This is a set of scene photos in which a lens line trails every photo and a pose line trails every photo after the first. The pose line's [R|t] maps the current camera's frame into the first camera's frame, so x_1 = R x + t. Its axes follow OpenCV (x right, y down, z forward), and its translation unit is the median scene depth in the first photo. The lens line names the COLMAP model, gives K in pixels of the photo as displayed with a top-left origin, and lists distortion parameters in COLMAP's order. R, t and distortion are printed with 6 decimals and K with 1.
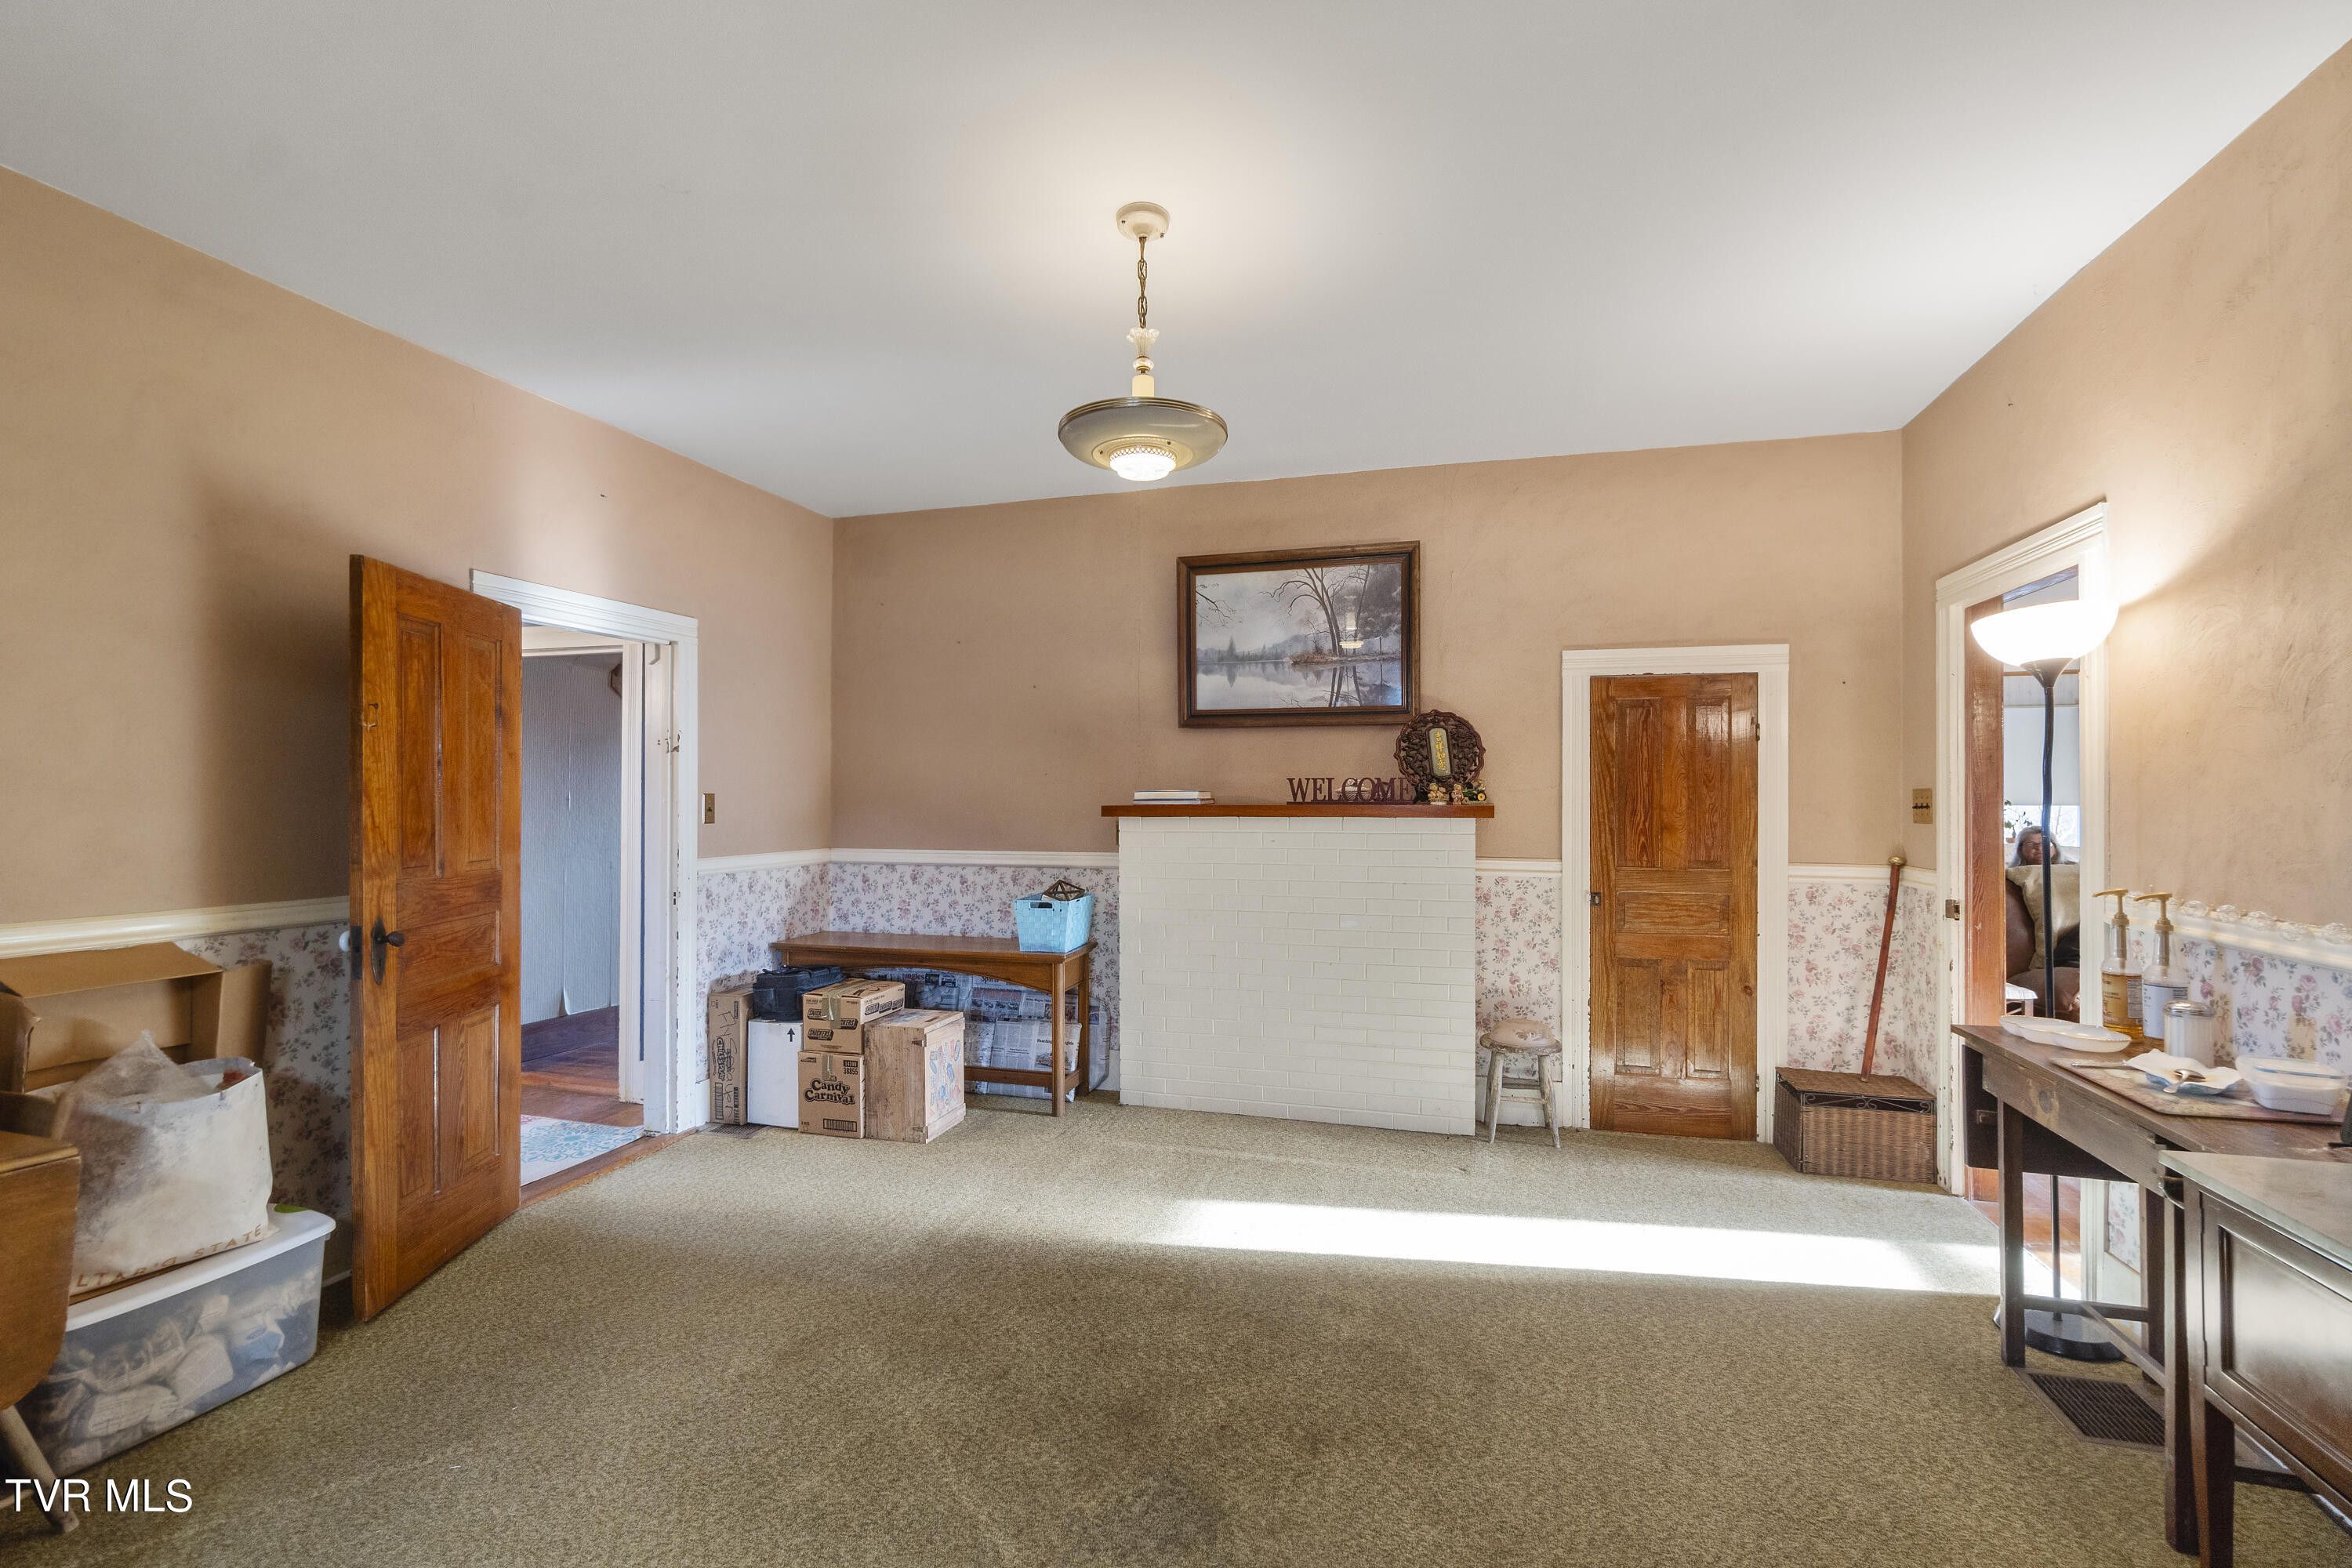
lens RADIAL K [[1028.4, 0, 1169.6], [0, 1028.4, 787.6], [0, 0, 1]] dist [-0.000790, 0.001425]
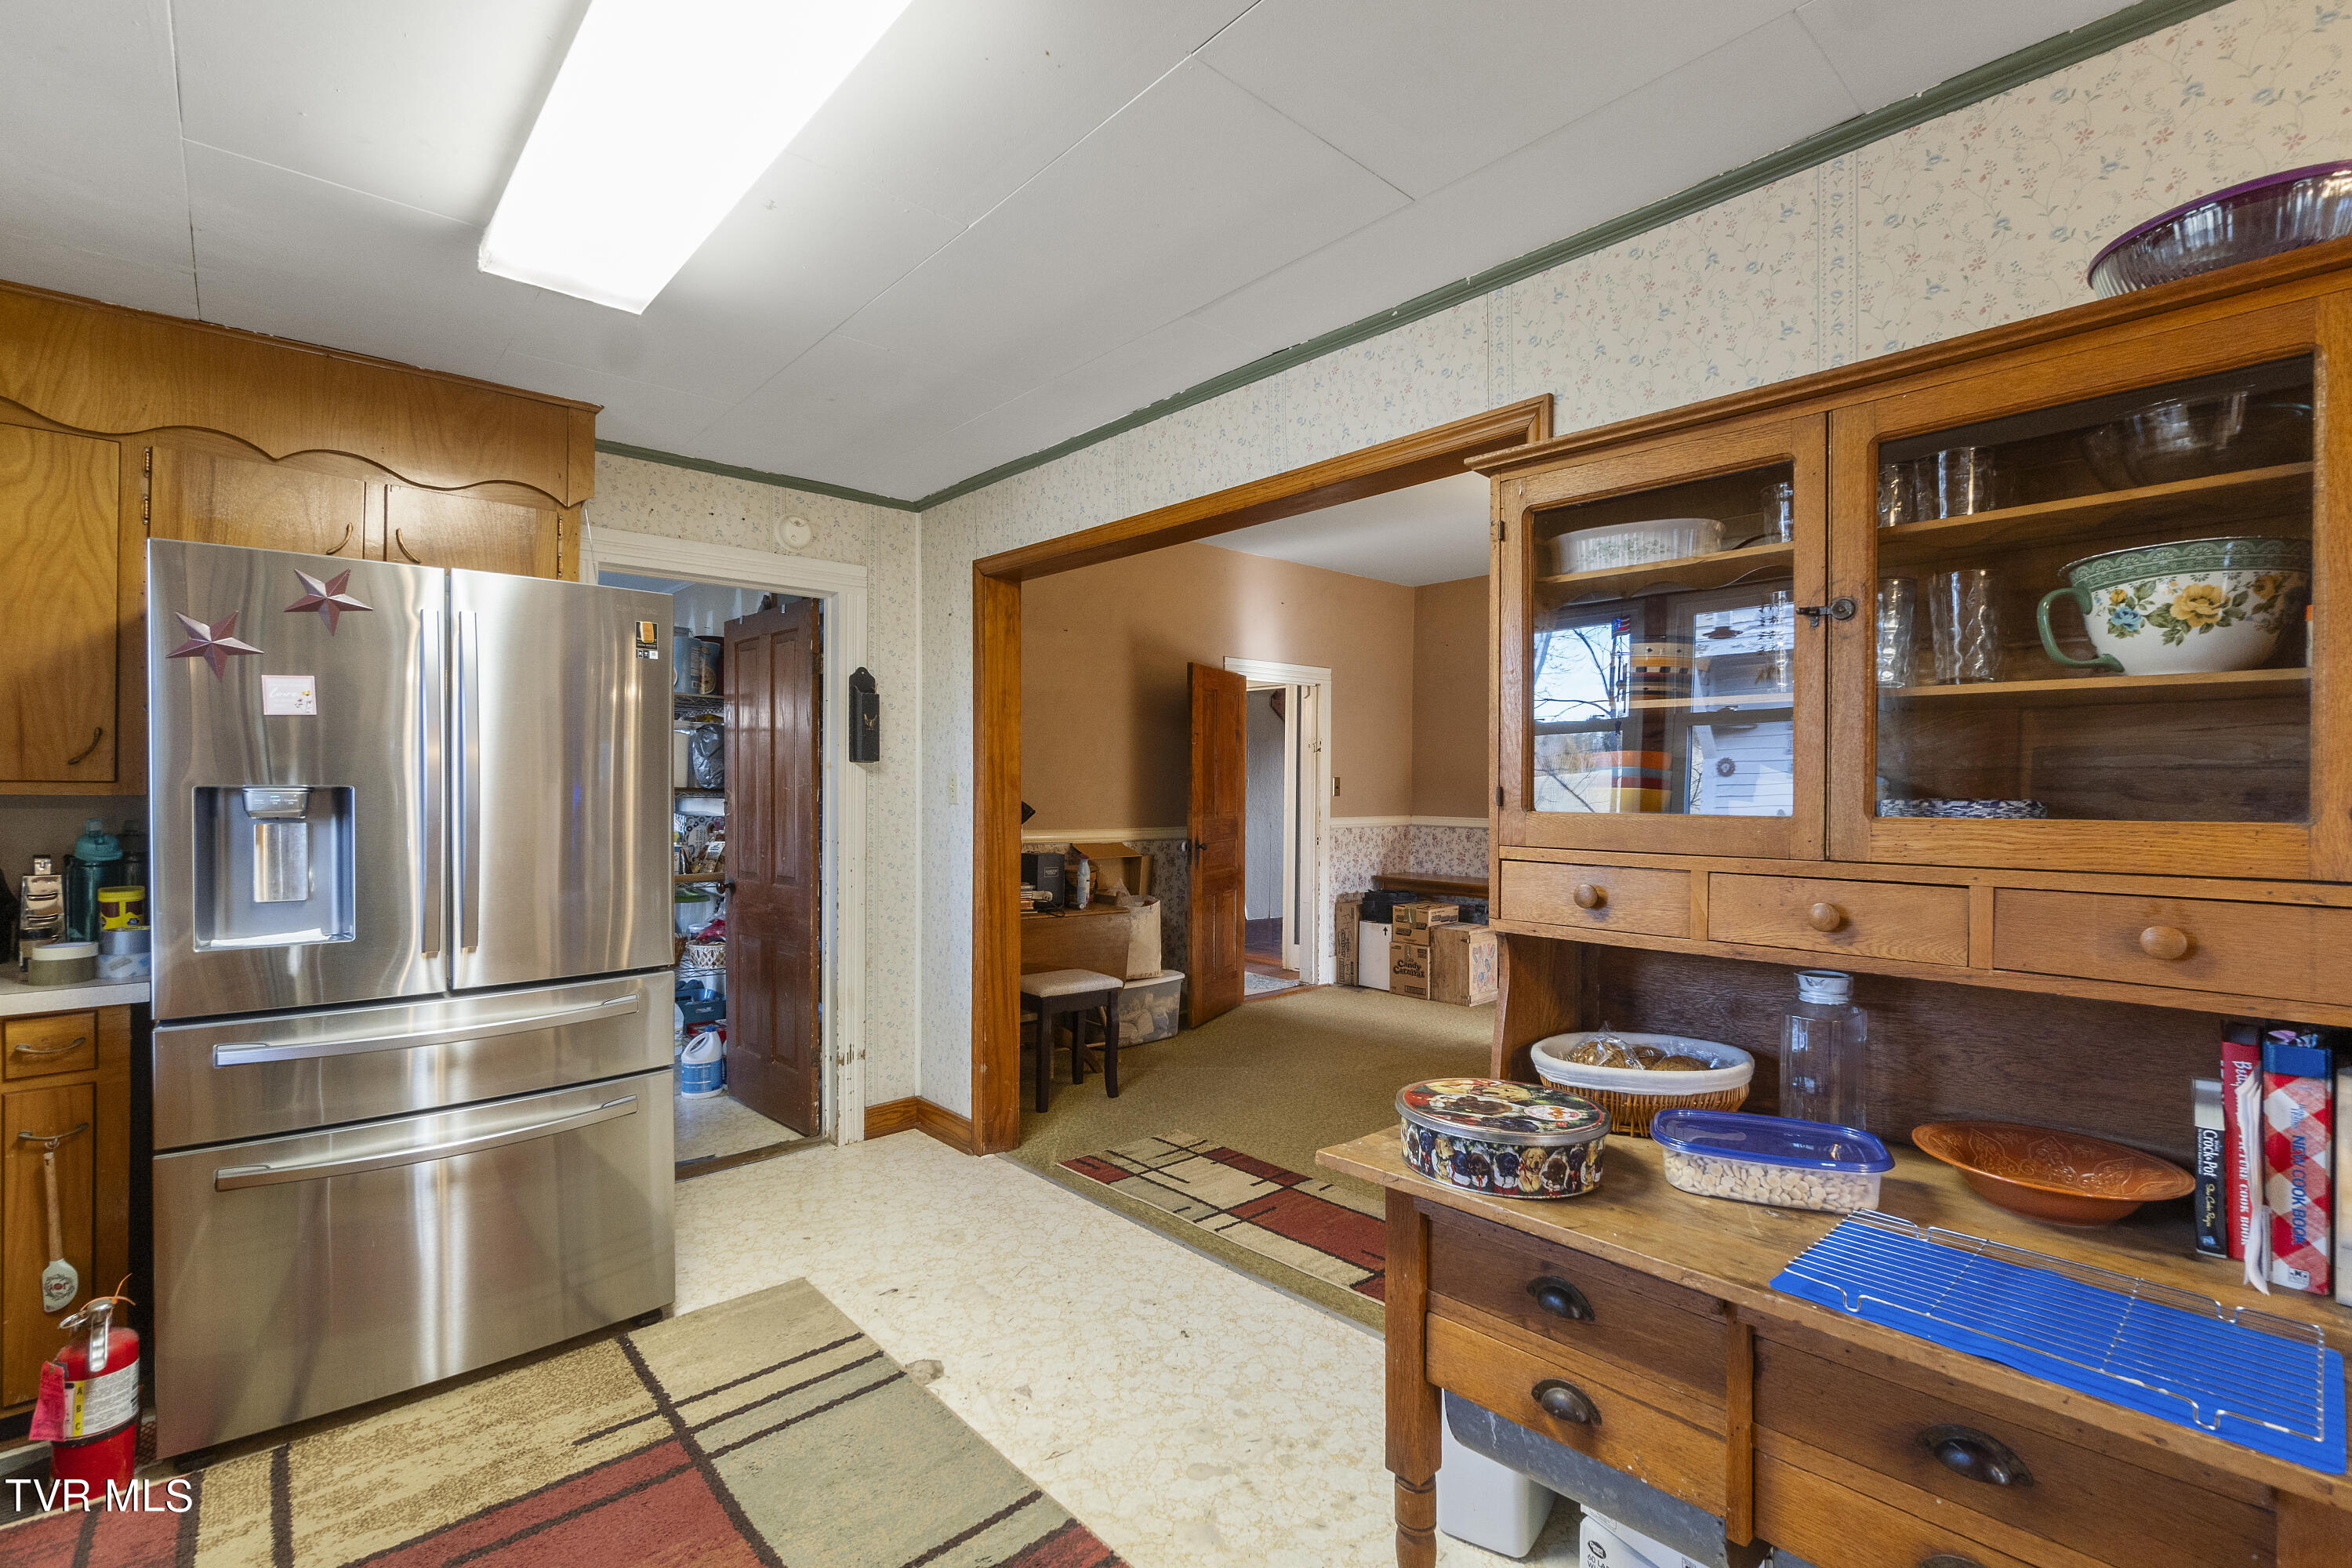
lens RADIAL K [[1028.4, 0, 1184.2], [0, 1028.4, 797.5], [0, 0, 1]] dist [-0.000790, 0.001425]
pose [[0.856472, 0.011669, -0.516062, 0.181158], [-0.000657, 0.999768, 0.021515, 0.002640], [0.516194, -0.018087, 0.856281, -0.512071]]
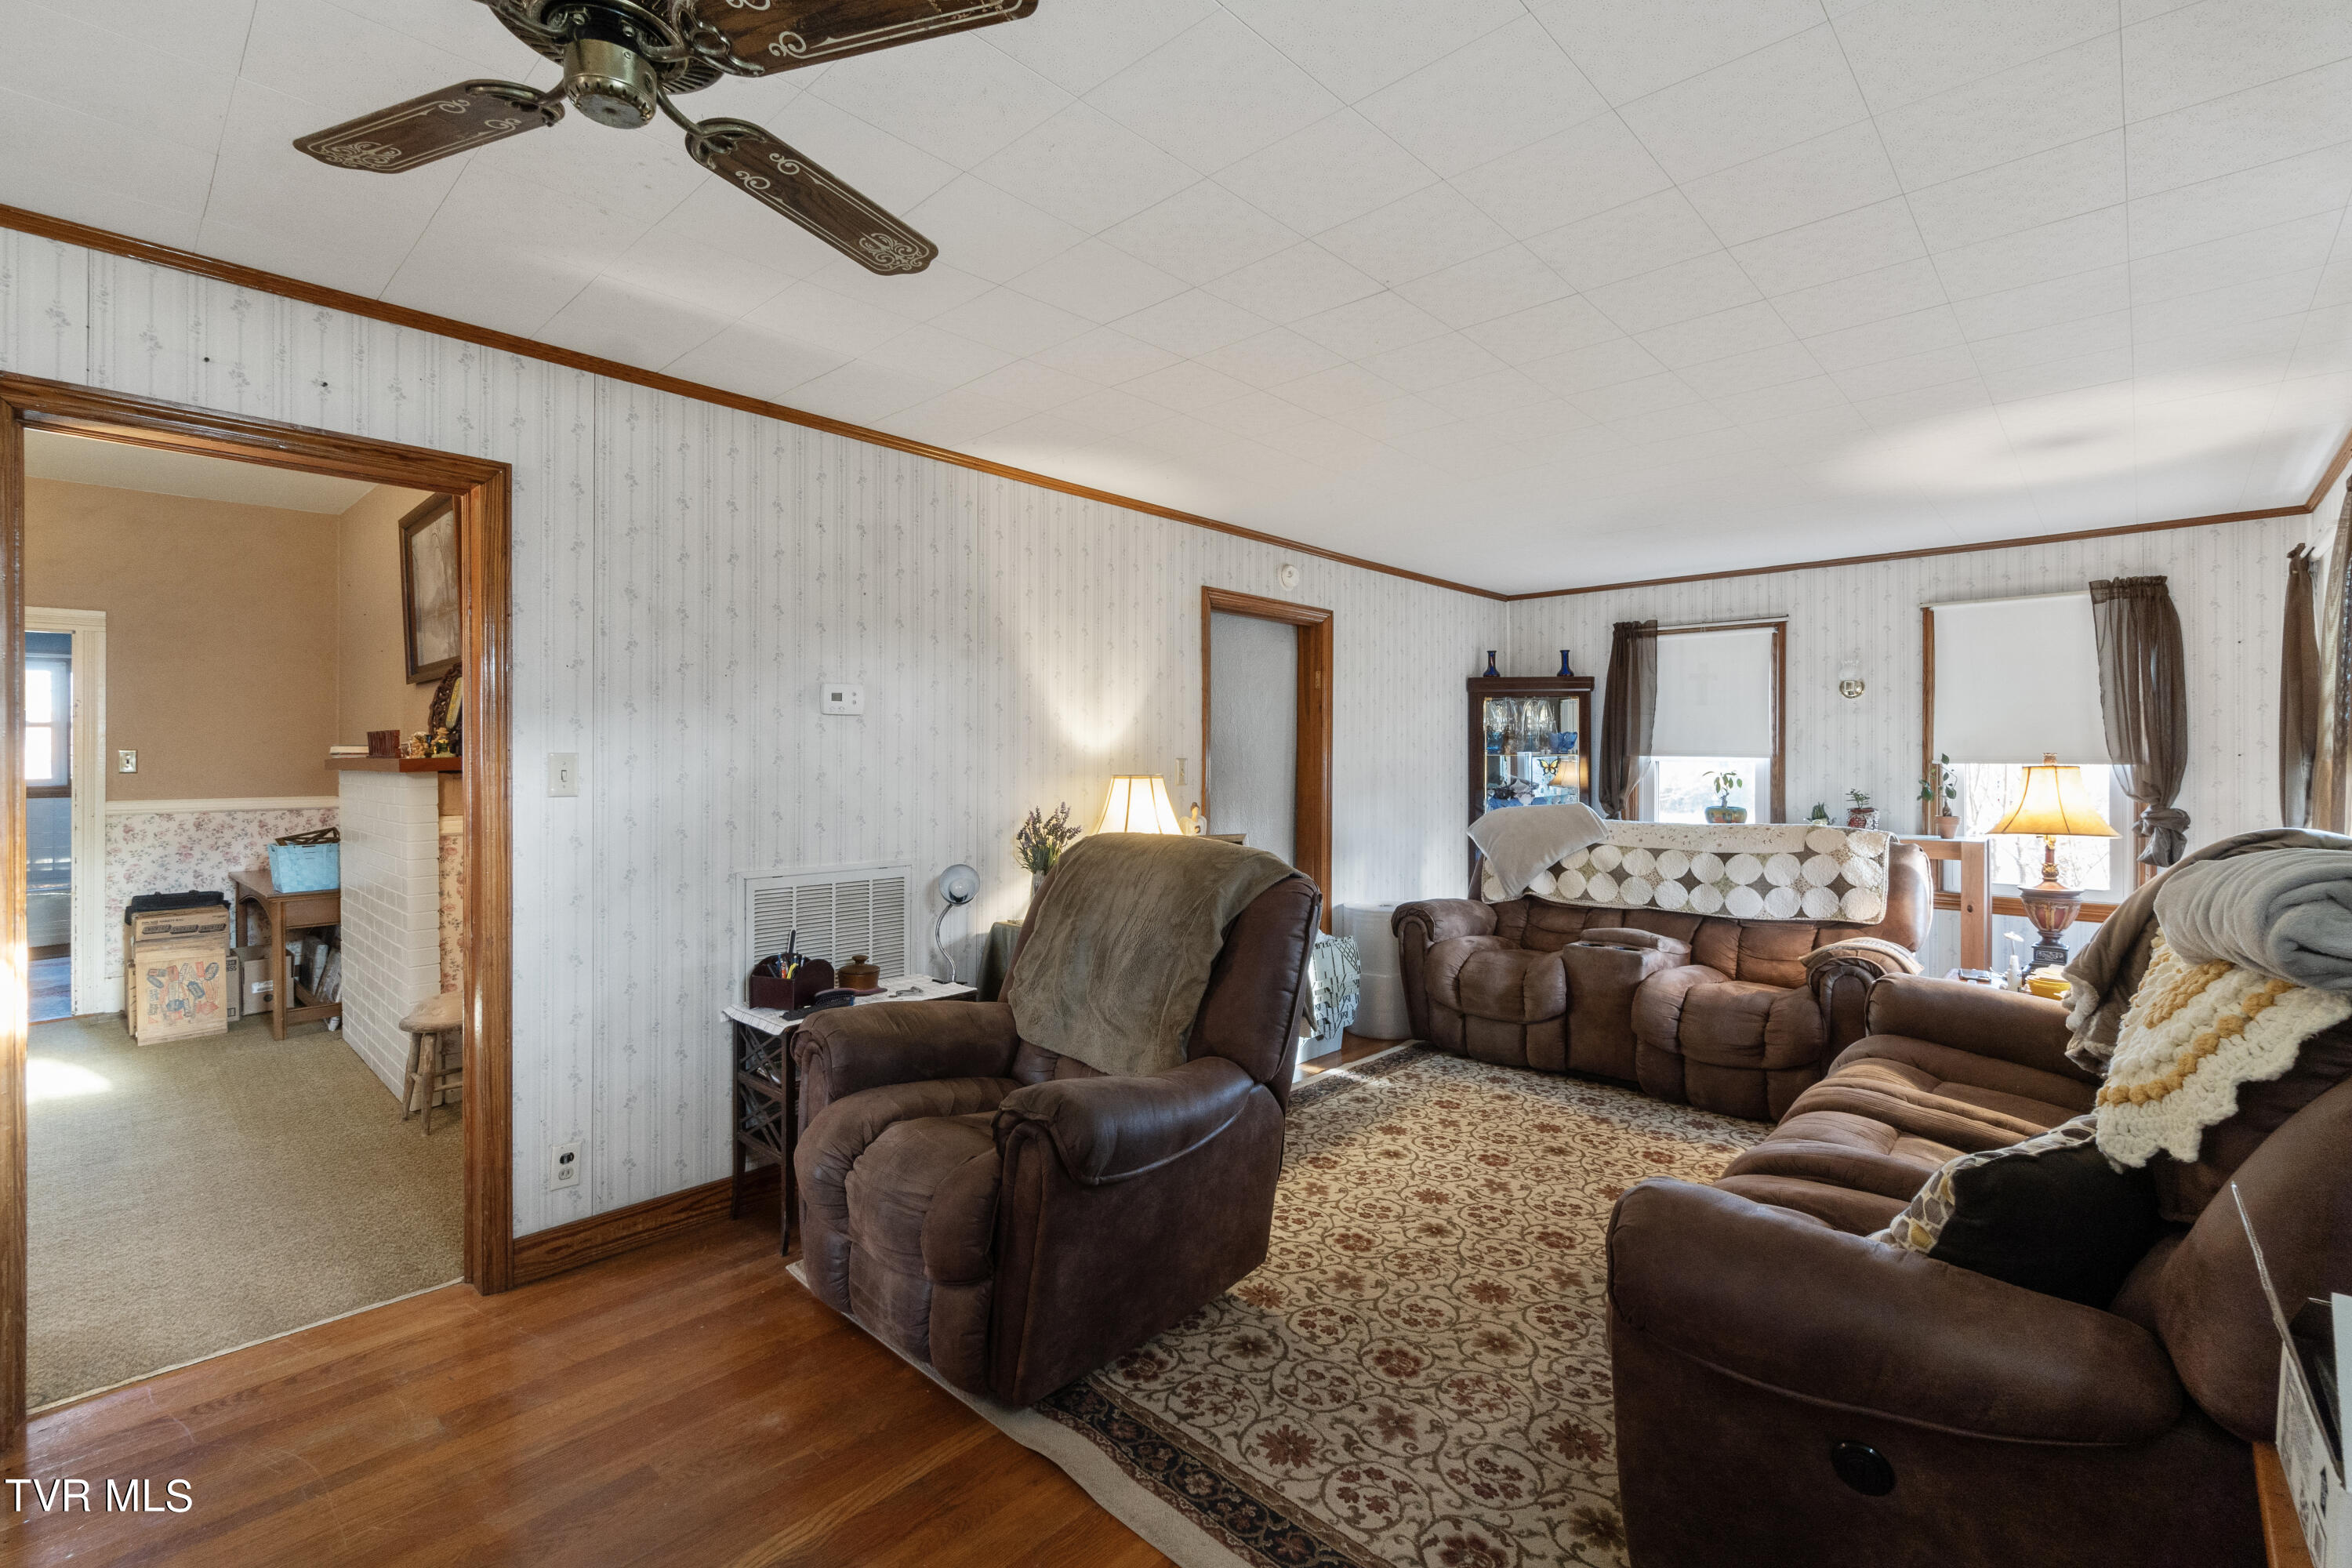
lens RADIAL K [[1028.4, 0, 1170.0], [0, 1028.4, 758.4], [0, 0, 1]] dist [-0.000790, 0.001425]
pose [[0.891219, -0.000375, -0.453573, 1.318272], [0.006926, 0.999894, 0.012781, 0.009937], [0.453520, -0.014532, 0.891128, 0.479623]]
